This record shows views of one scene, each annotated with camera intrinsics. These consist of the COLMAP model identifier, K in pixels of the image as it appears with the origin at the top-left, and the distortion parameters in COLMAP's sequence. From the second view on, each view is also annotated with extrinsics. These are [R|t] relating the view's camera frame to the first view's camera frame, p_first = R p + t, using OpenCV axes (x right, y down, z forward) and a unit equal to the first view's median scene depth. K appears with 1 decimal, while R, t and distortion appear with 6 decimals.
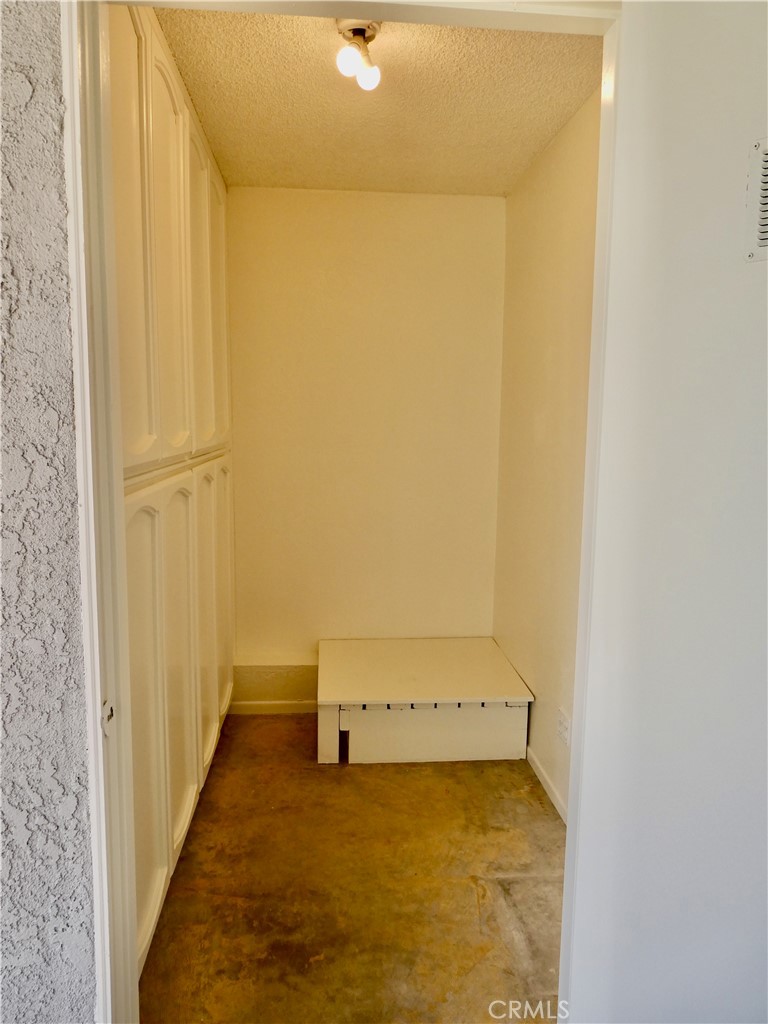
lens RADIAL K [[737.8, 0, 383.4], [0, 737.8, 515.5], [0, 0, 1]] dist [-0.009564, 0.014906]
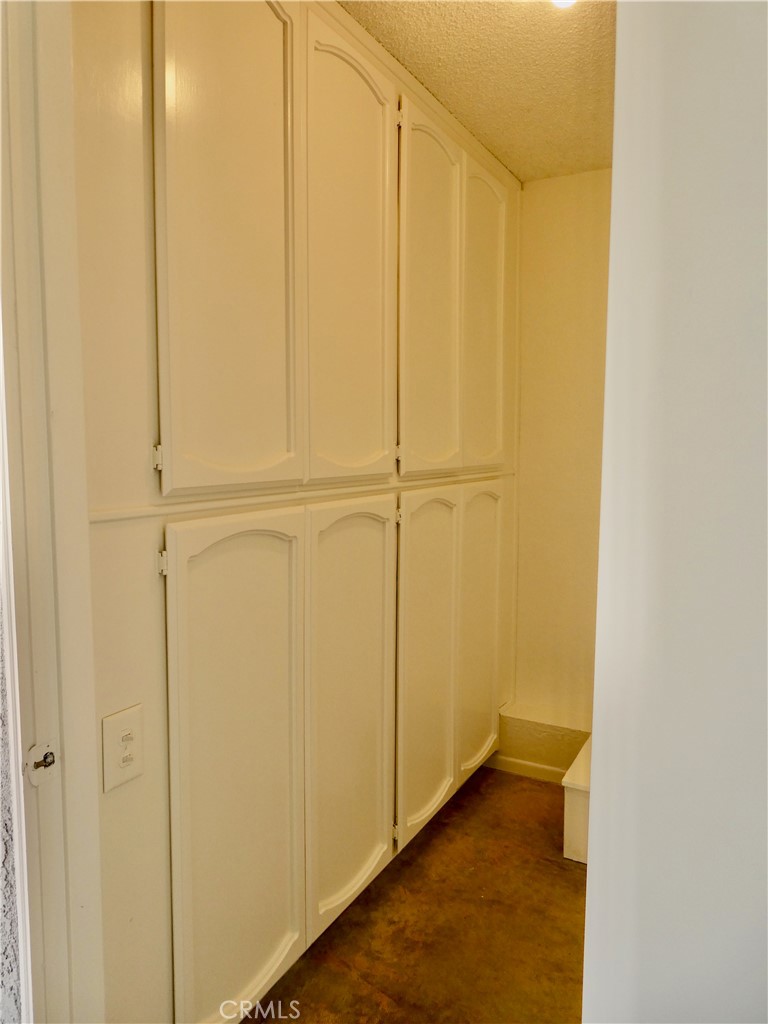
lens RADIAL K [[737.8, 0, 383.2], [0, 737.8, 506.2], [0, 0, 1]] dist [-0.009564, 0.014906]
pose [[0.830494, 0.039314, -0.555639, 0.217205], [-0.064831, 0.997549, -0.026320, -0.019164], [0.553242, 0.057881, 0.831007, 0.226807]]
